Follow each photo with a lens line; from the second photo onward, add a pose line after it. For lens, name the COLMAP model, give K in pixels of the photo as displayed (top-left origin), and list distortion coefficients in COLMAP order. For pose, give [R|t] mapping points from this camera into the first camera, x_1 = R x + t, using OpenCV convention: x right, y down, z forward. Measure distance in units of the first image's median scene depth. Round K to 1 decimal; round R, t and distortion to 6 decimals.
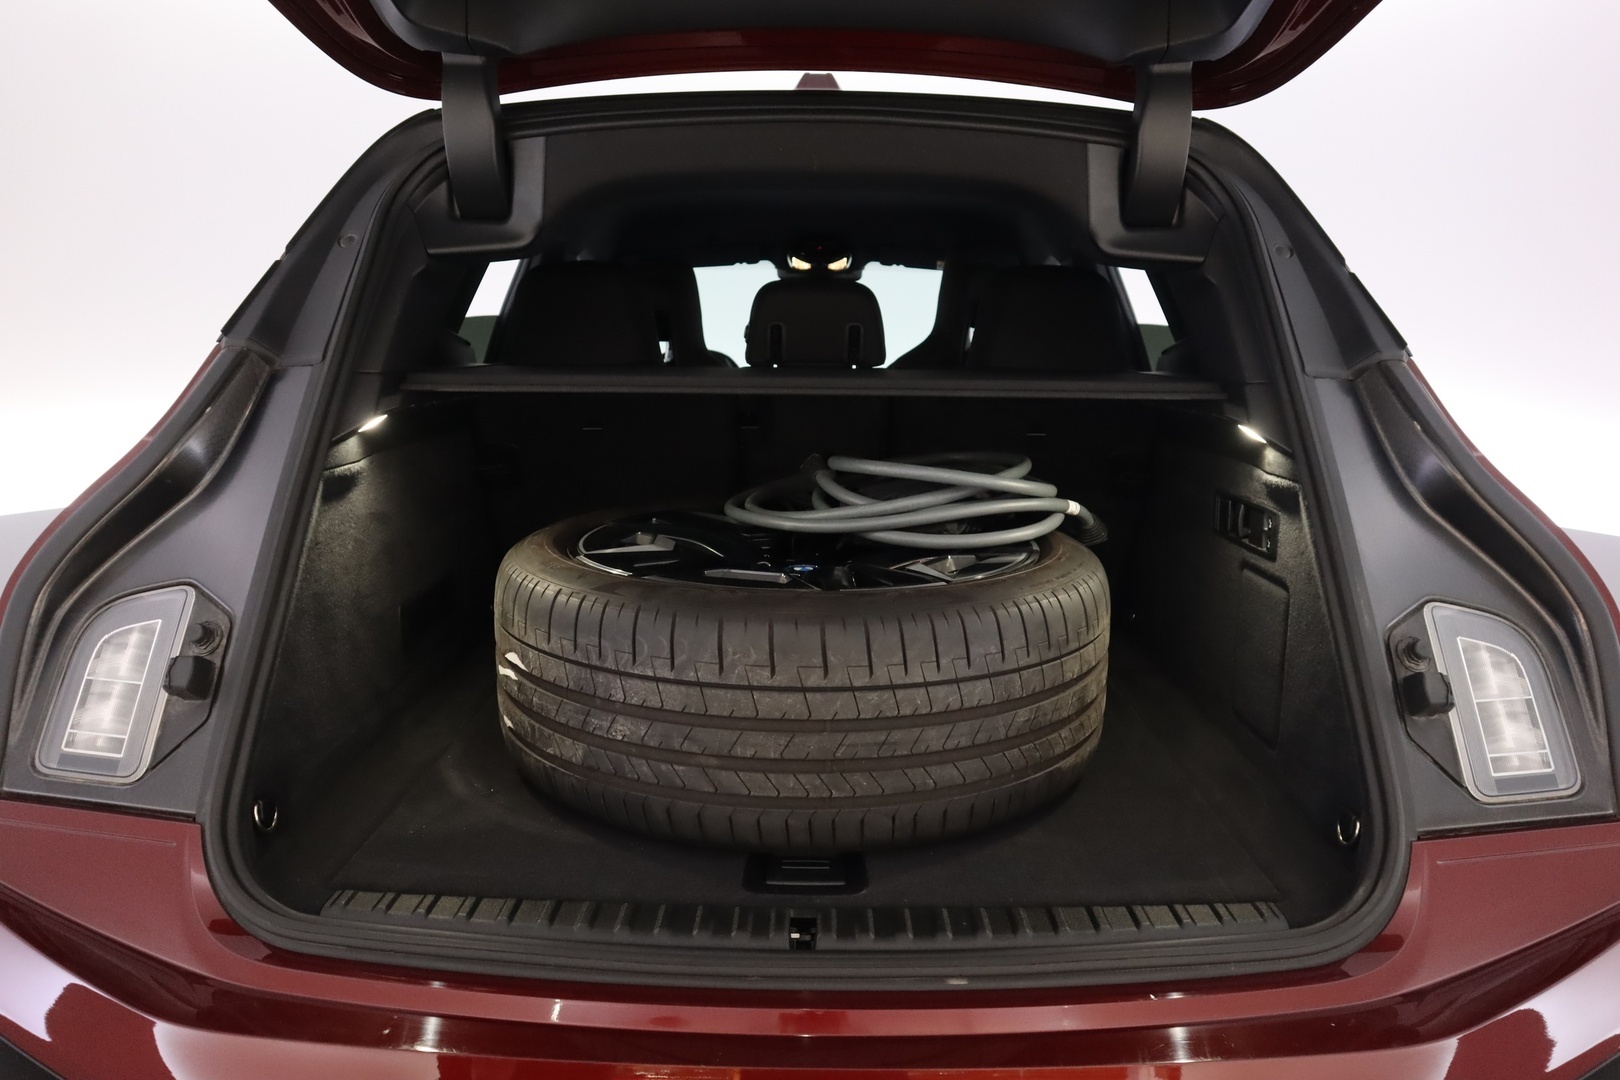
lens RADIAL K [[1290.2, 0, 810.0], [0, 1290.2, 540.0], [0, 0, 1]] dist [-0.023708, 0.002954]
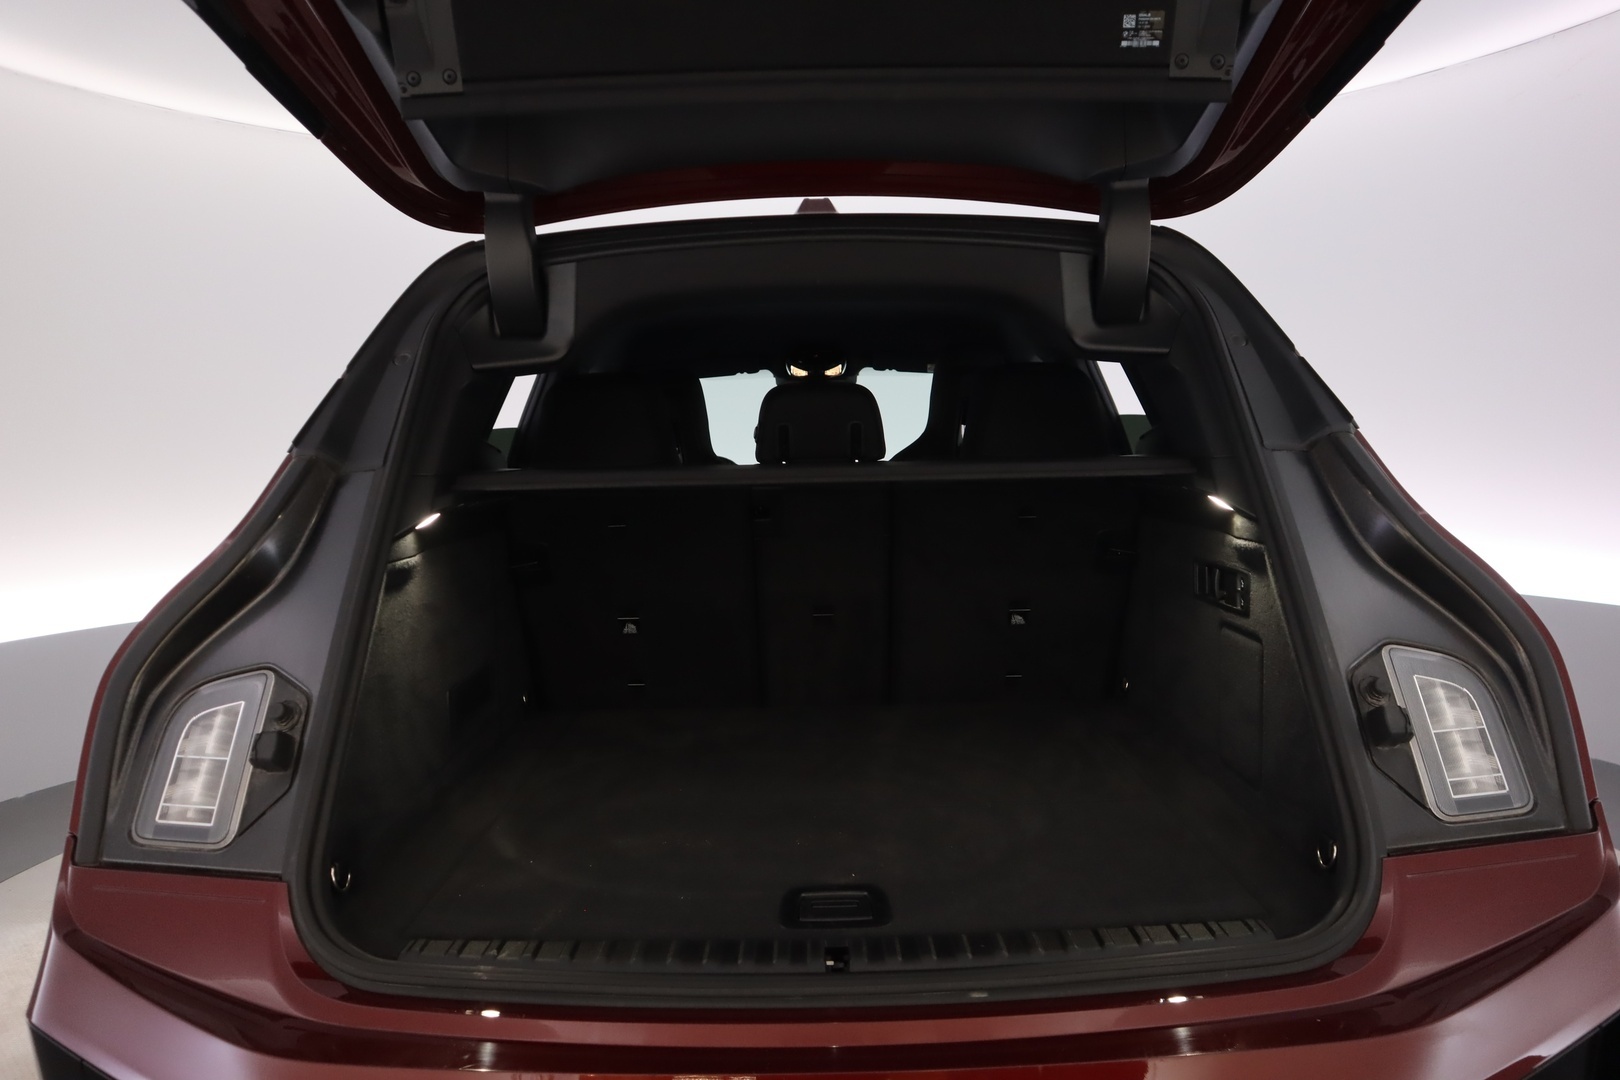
lens RADIAL K [[1290.2, 0, 810.0], [0, 1290.2, 540.0], [0, 0, 1]] dist [-0.023708, 0.002954]
pose [[0.999391, -0.034660, 0.004034, -0.017853], [0.034877, 0.995833, -0.084263, 0.033614], [-0.001096, 0.084353, 0.996435, -0.113936]]
